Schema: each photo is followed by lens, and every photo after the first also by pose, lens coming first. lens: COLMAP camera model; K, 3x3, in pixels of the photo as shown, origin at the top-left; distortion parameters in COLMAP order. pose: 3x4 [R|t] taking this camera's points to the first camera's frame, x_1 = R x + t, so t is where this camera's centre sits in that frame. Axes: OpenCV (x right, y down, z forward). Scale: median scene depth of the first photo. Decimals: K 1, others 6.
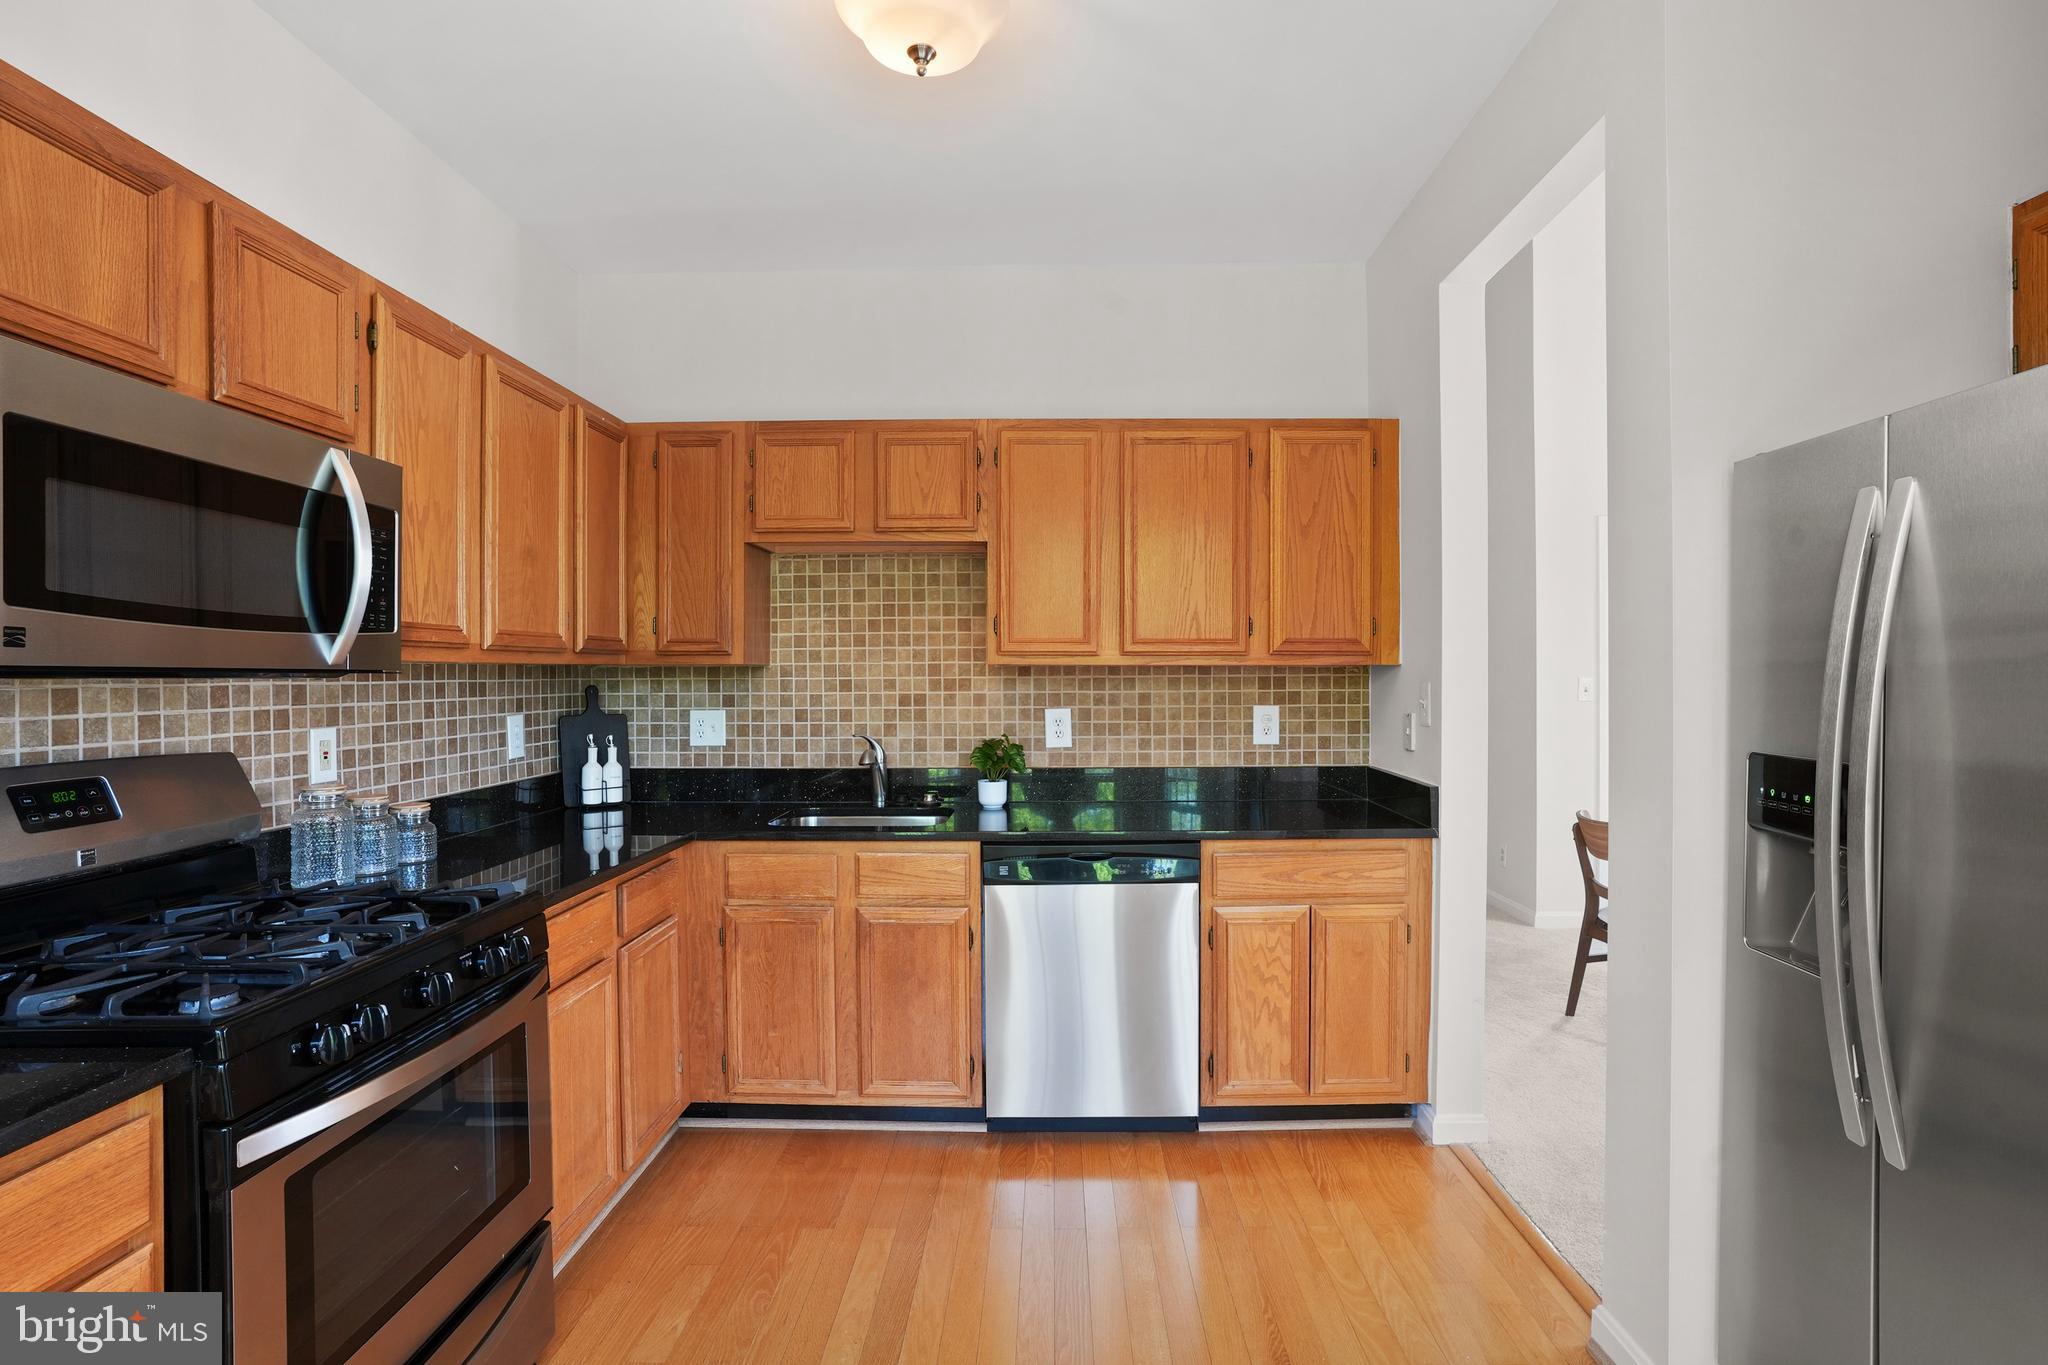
lens RADIAL K [[1033.3, 0, 1050.5], [0, 1033.3, 687.4], [0, 0, 1]] dist [-0.062914, 0.041343]
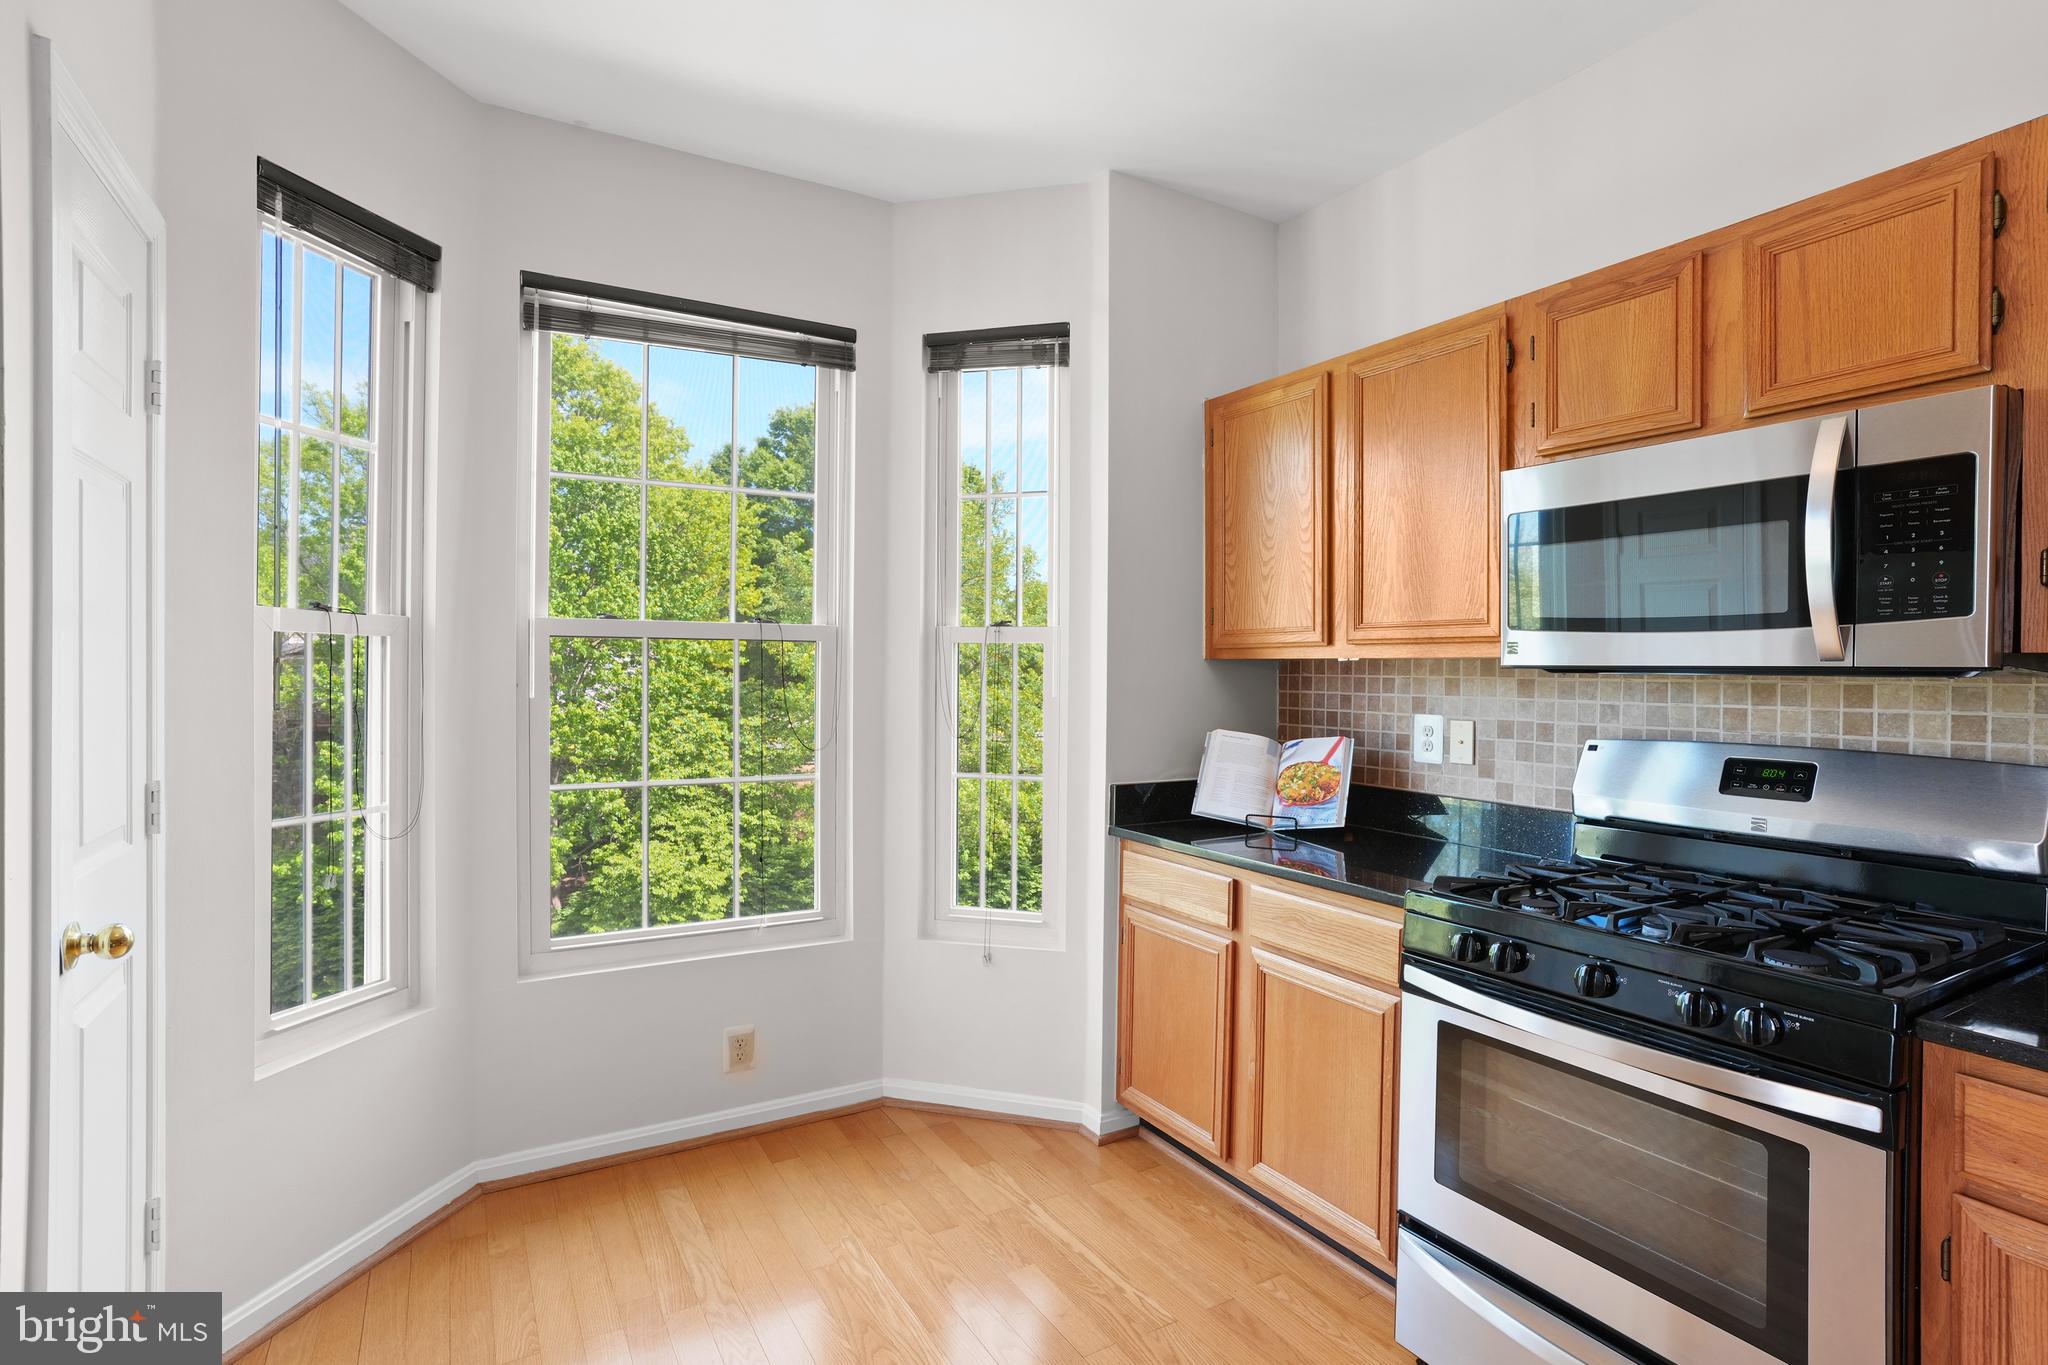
lens RADIAL K [[998.5, 0, 1013.0], [0, 998.5, 673.4], [0, 0, 1]] dist [-0.050511, 0.027317]
pose [[-0.863760, 0.002152, -0.503899, 0.217503], [-0.007653, 0.999820, 0.017388, -0.013453], [0.503846, 0.018875, -0.863587, 0.860475]]
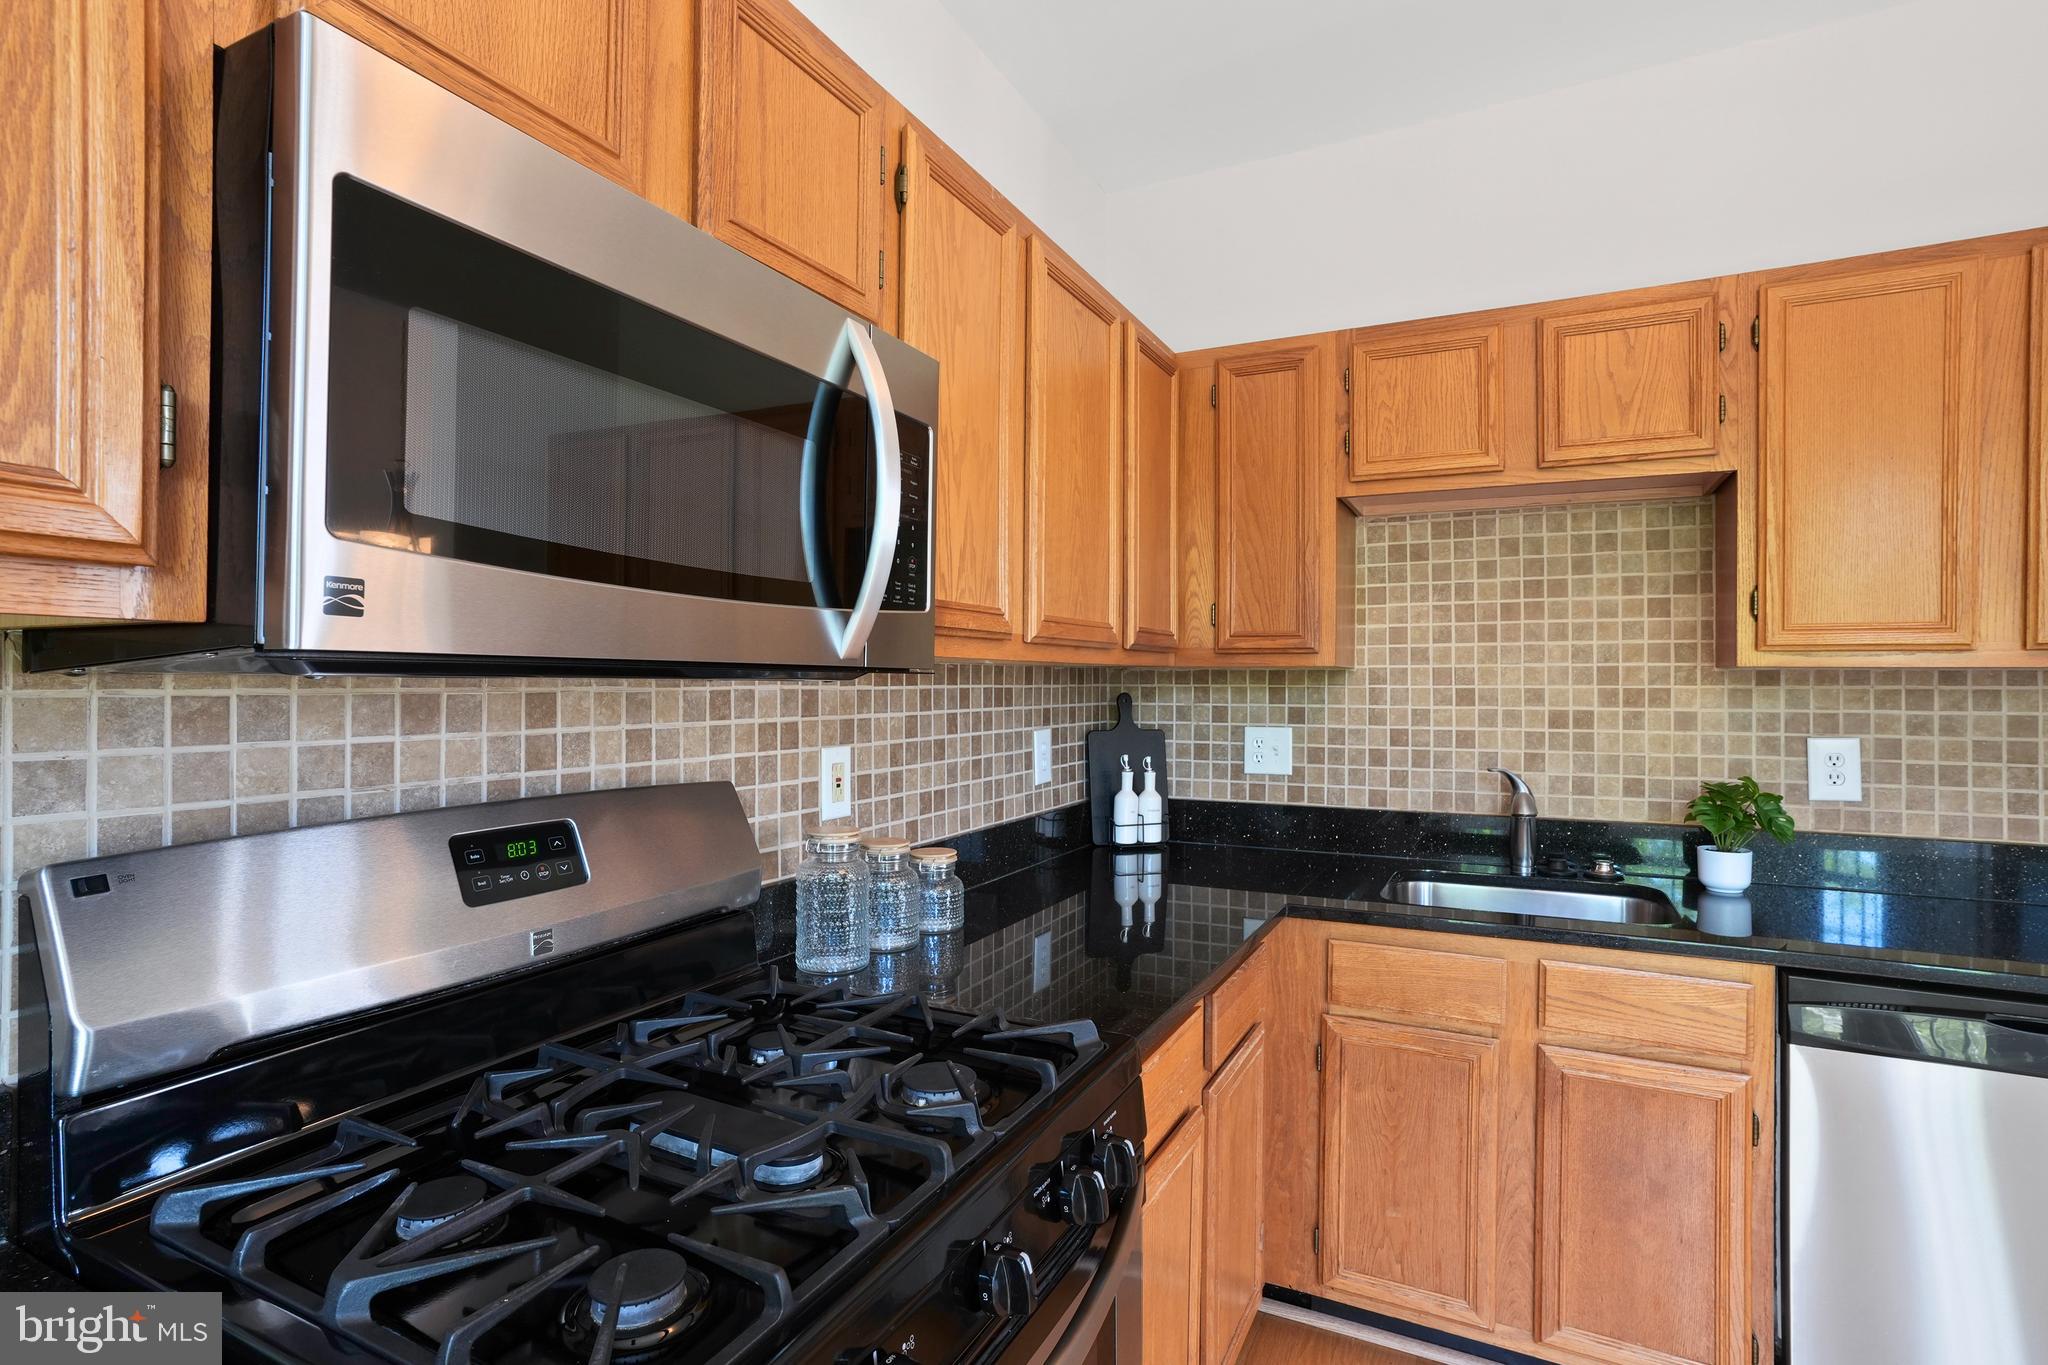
lens RADIAL K [[1023.7, 0, 1024.0], [0, 1023.7, 682.5], [0, 0, 1]] dist [-0.048488, 0.030793]
pose [[0.900281, 0.006104, -0.435267, -0.203776], [-0.011532, 0.999885, -0.009830, -0.001697], [0.435157, 0.013869, 0.900248, 0.291509]]
